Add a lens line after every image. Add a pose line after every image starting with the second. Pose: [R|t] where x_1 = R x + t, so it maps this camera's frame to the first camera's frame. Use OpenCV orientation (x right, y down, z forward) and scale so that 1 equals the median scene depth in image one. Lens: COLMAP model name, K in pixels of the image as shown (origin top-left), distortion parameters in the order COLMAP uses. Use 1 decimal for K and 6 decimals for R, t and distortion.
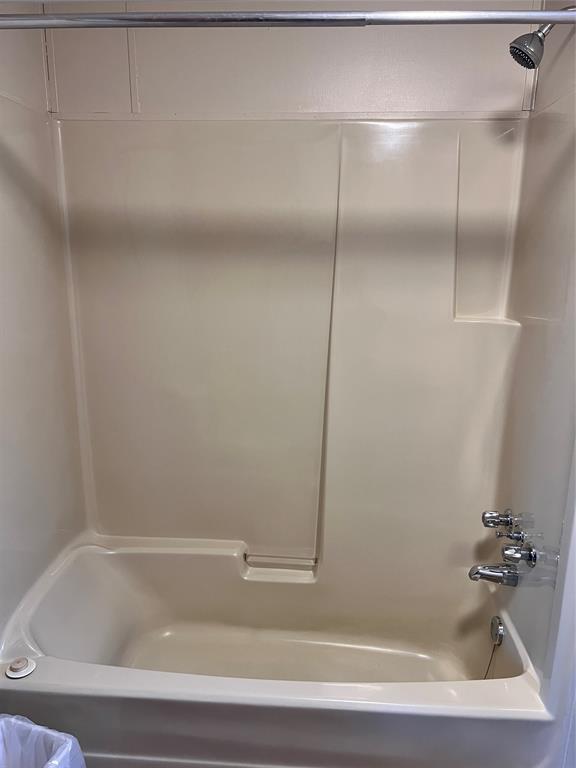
lens RADIAL K [[582.6, 0, 287.7], [0, 582.6, 383.0], [0, 0, 1]] dist [0.055976, -0.032316]
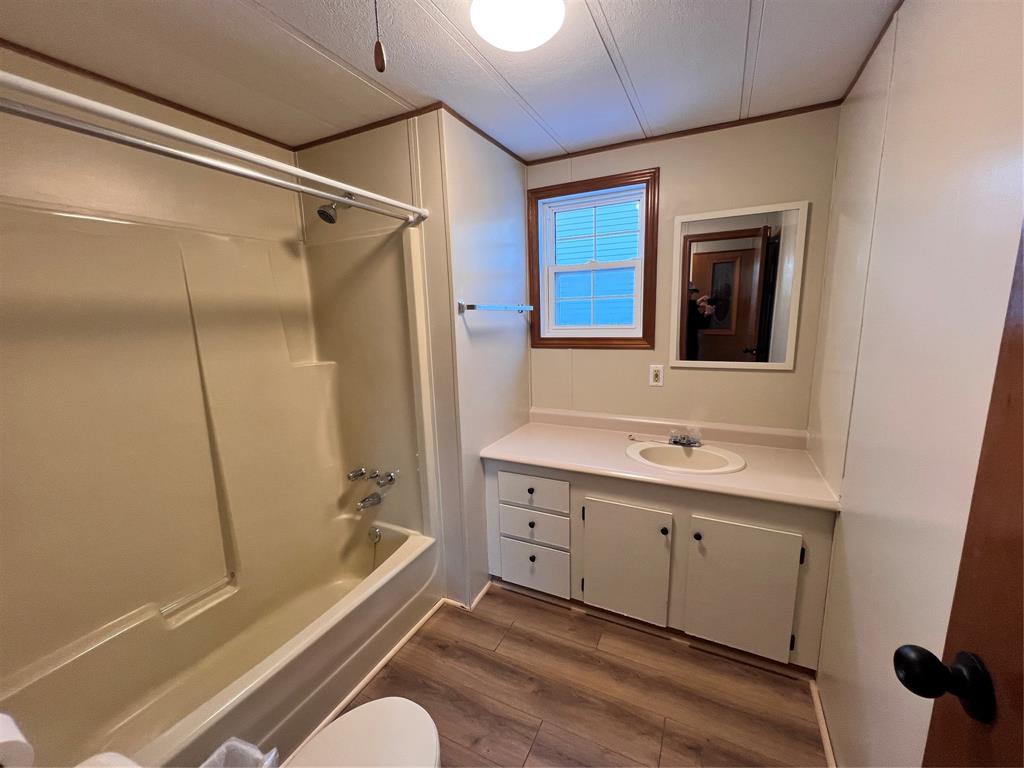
lens RADIAL K [[403.9, 0, 516.5], [0, 403.9, 385.4], [0, 0, 1]] dist [-0.001814, -0.000602]
pose [[0.386218, -0.186313, 0.903395, -0.464522], [0.249600, 0.963960, 0.092095, -0.010371], [-0.887995, 0.189919, 0.418802, 0.042805]]
